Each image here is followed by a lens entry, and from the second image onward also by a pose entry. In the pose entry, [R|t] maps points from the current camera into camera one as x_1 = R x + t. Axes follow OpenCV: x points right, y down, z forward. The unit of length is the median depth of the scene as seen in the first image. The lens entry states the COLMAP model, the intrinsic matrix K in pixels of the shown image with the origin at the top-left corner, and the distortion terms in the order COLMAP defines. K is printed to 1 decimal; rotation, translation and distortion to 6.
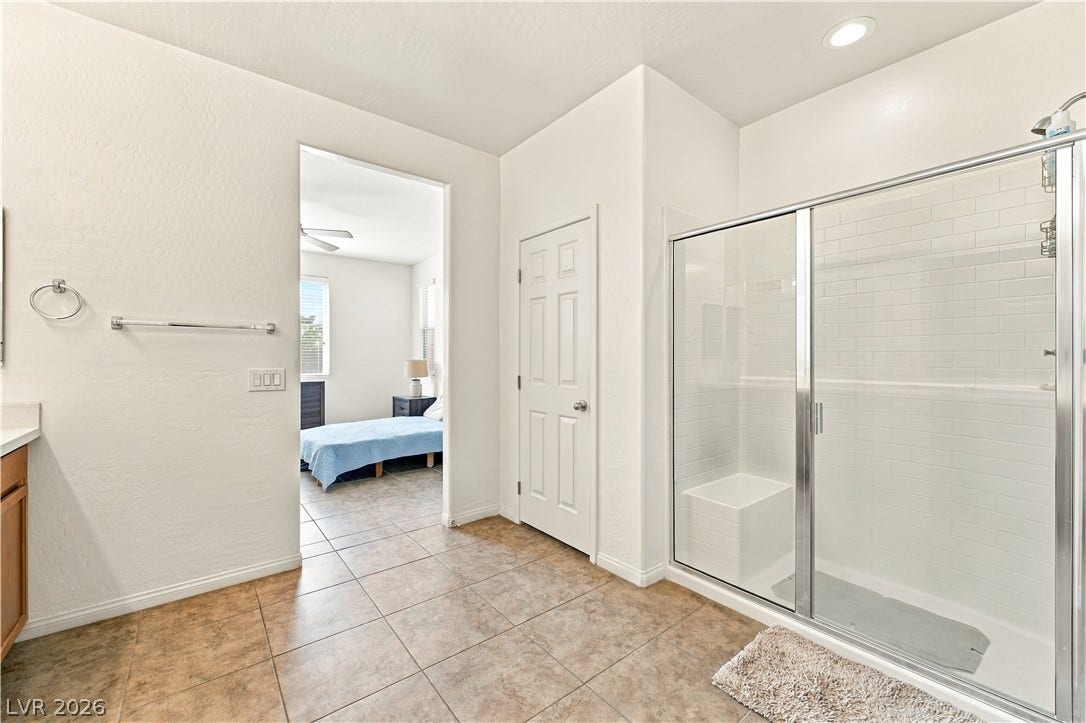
lens RADIAL K [[406.8, 0, 562.9], [0, 406.8, 359.7], [0, 0, 1]] dist [-0.000977, -0.000030]
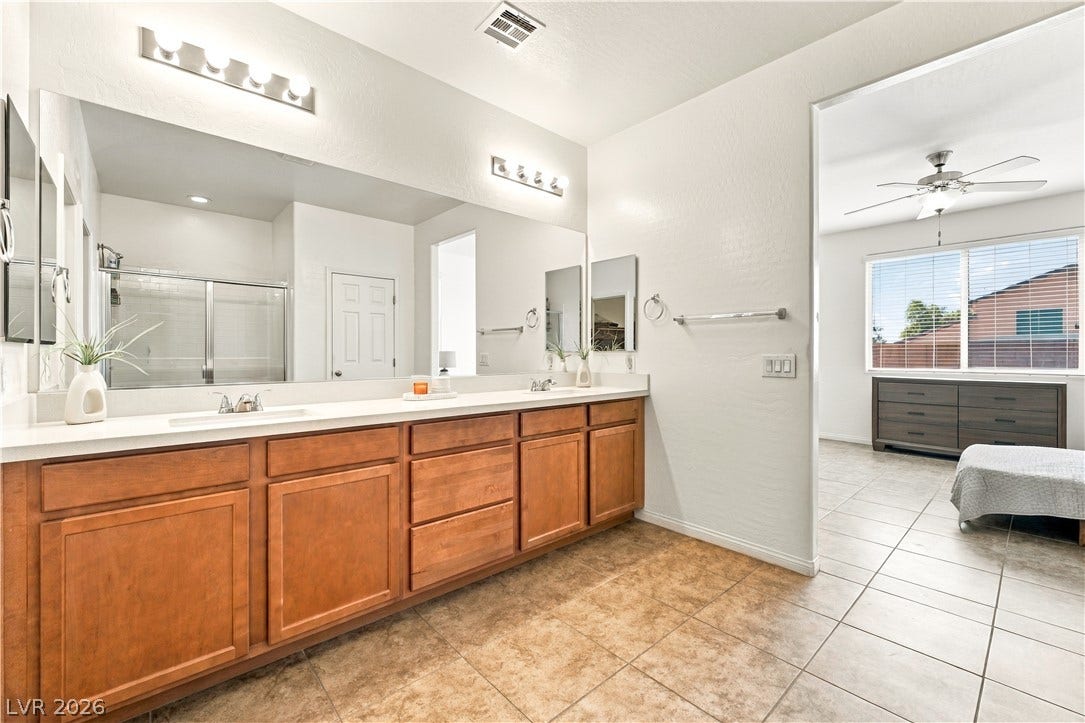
lens RADIAL K [[444.7, 0, 544.5], [0, 444.7, 354.0], [0, 0, 1]] dist [0.000642, -0.000045]
pose [[0.068553, 0.005631, -0.997632, 0.354833], [-0.005134, 0.999973, 0.005292, 0.019339], [0.997634, 0.004759, 0.068580, 0.415959]]
